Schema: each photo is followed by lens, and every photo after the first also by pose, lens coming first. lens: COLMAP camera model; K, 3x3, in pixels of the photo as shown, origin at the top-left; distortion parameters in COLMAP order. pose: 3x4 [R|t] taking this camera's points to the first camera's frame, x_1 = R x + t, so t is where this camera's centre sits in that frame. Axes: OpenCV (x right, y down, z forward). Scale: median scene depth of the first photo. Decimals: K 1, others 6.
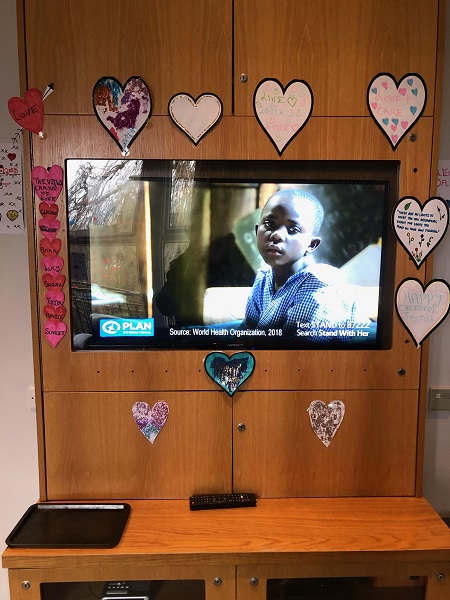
lens RADIAL K [[492.0, 0, 226.8], [0, 492.0, 298.6], [0, 0, 1]] dist [0.041533, -0.020706]
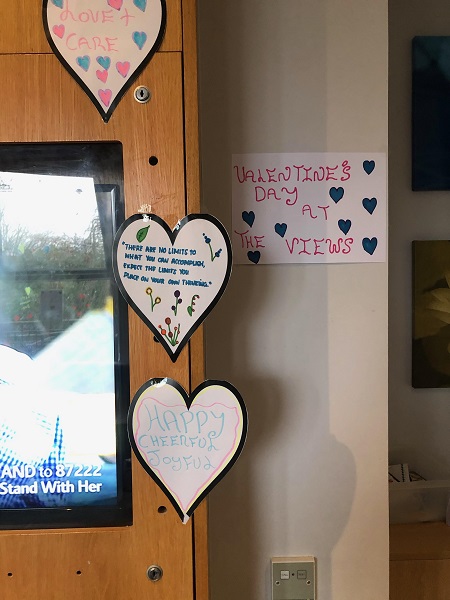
lens RADIAL K [[492.0, 0, 223.2], [0, 492.0, 301.9], [0, 0, 1]] dist [0.041533, -0.020706]
pose [[0.999738, -0.020231, -0.010694, 0.445382], [0.019473, 0.997579, -0.066766, -0.085058], [0.012019, 0.066540, 0.997711, 0.516067]]
